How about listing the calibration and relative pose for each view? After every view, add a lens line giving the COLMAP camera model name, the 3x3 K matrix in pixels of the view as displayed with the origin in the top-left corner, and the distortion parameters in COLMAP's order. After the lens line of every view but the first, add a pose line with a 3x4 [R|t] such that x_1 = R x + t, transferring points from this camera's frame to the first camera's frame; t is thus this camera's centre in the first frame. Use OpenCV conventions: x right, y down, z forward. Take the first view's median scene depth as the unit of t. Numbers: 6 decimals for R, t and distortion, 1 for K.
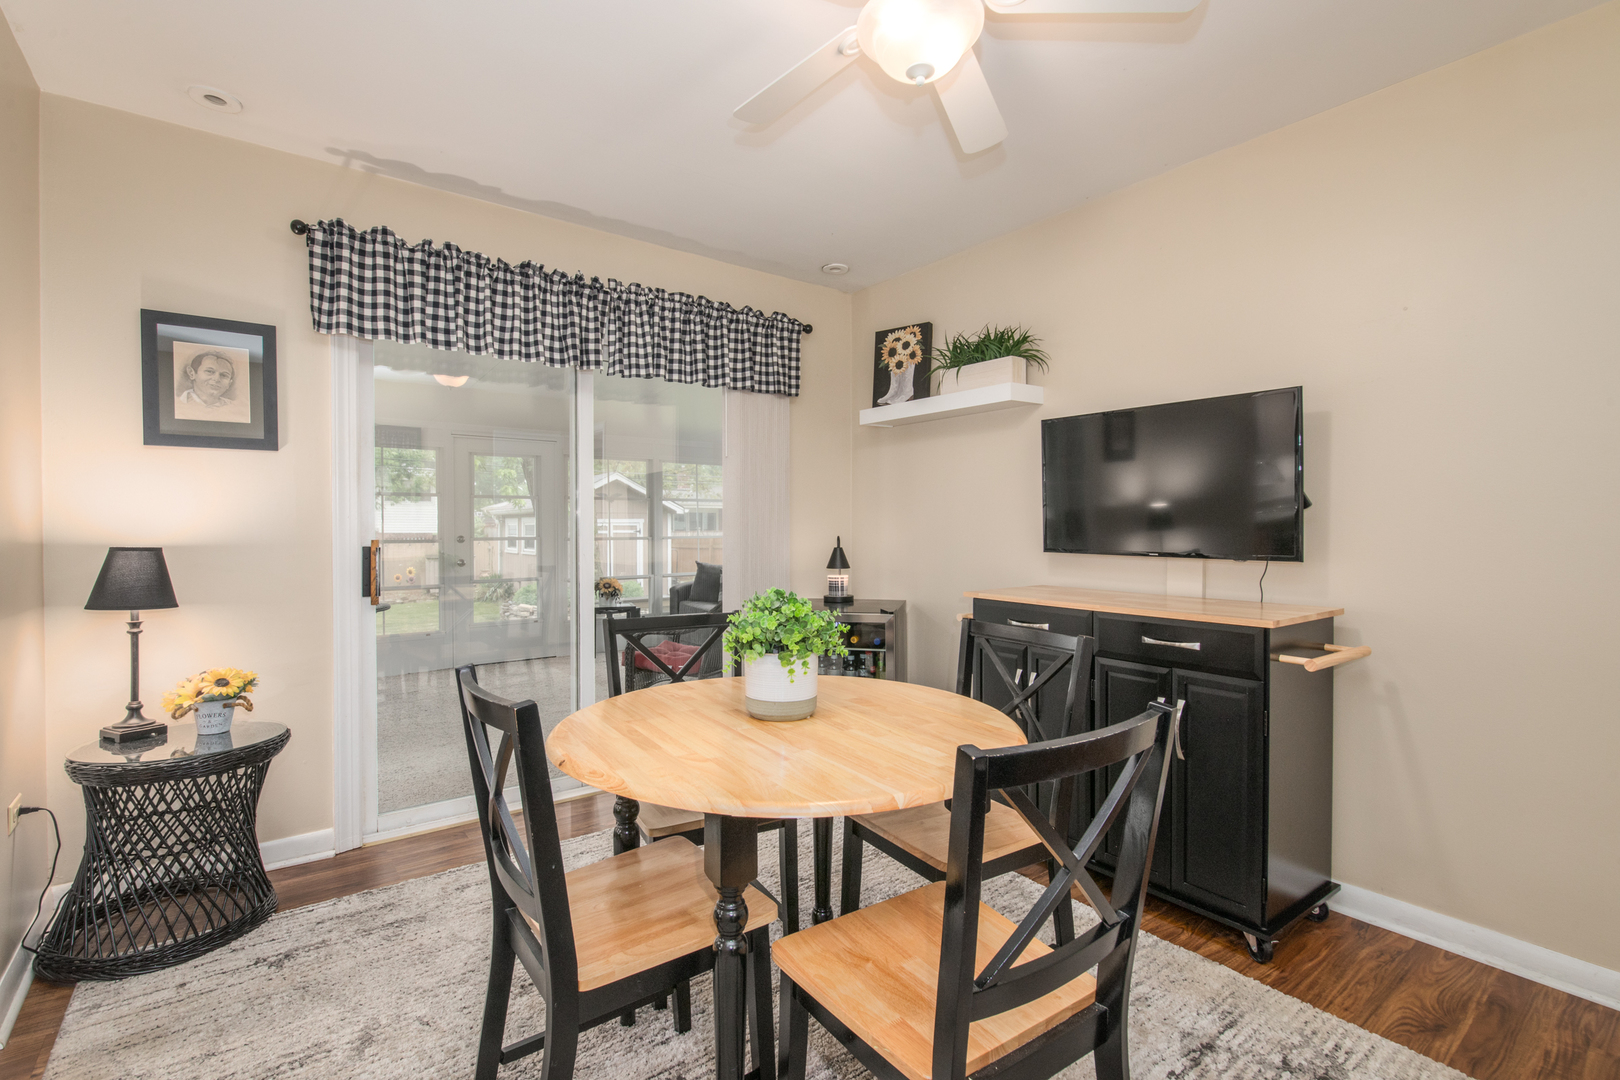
lens RADIAL K [[756.2, 0, 815.1], [0, 756.2, 542.2], [0, 0, 1]] dist [-0.001668, 0.000128]
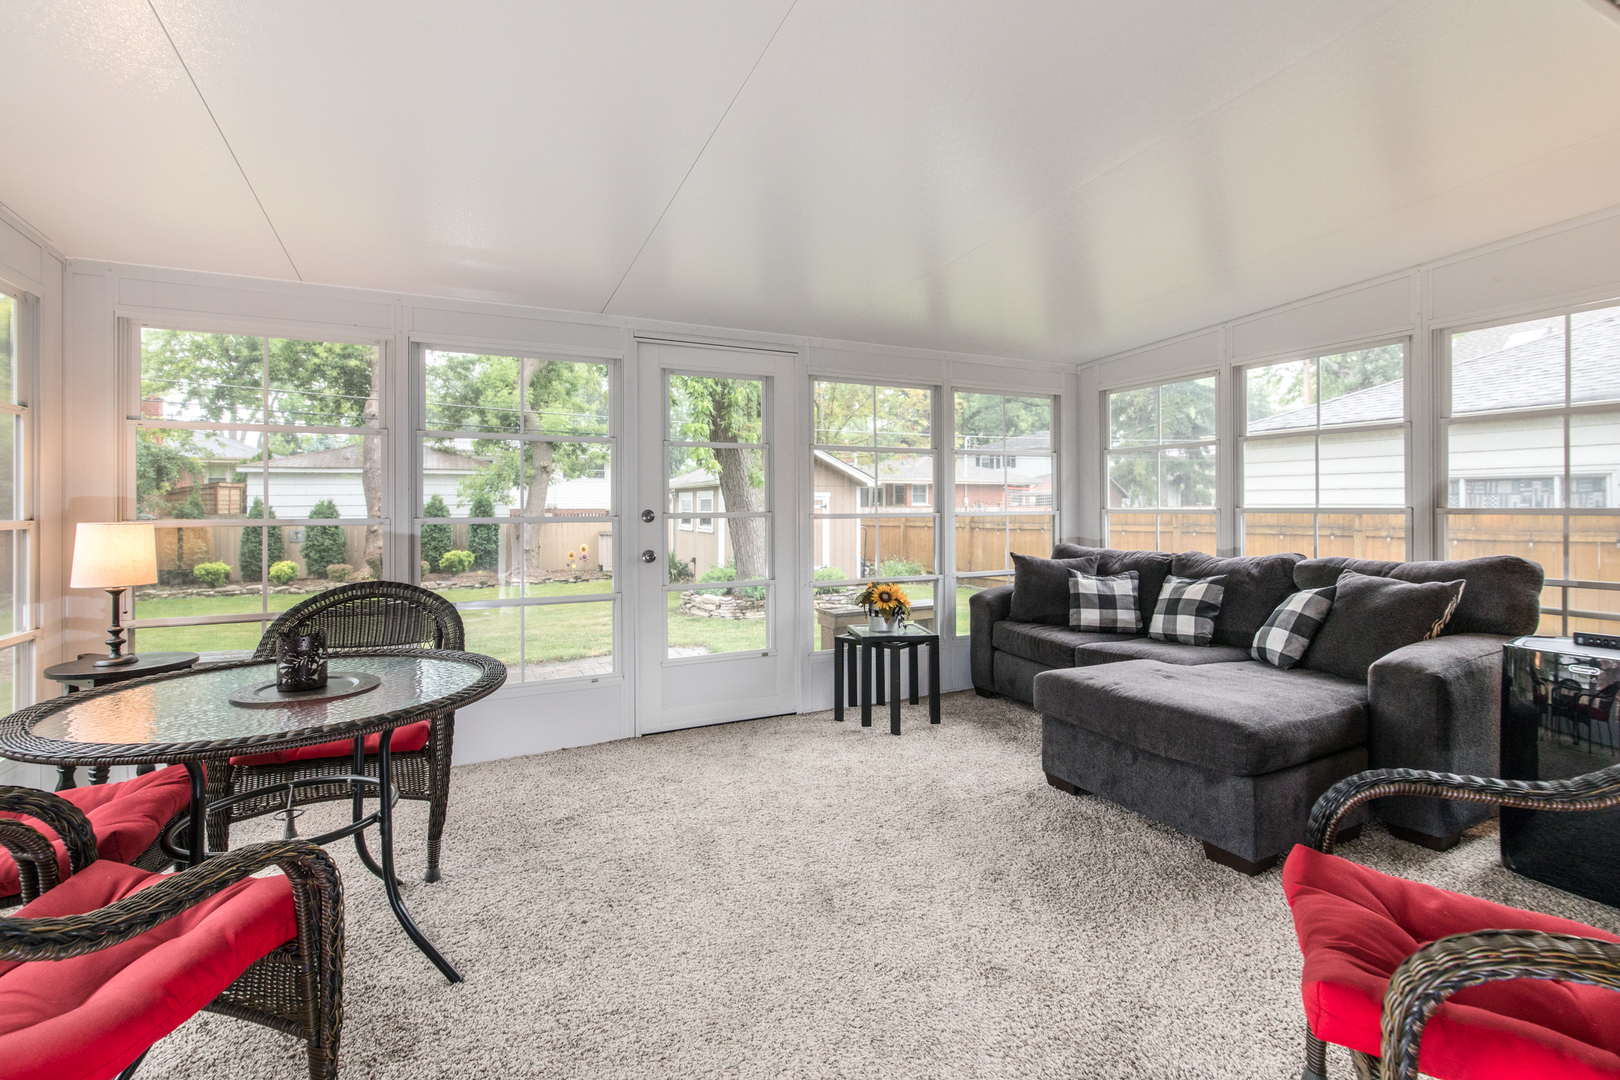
lens RADIAL K [[710.0, 0, 815.5], [0, 710.0, 500.5], [0, 0, 1]] dist [0.000092, 0.000002]
pose [[0.983517, -0.004135, -0.180766, -0.209259], [-0.000266, 0.999704, -0.024315, -0.002428], [0.180813, 0.023963, 0.983226, 0.417668]]
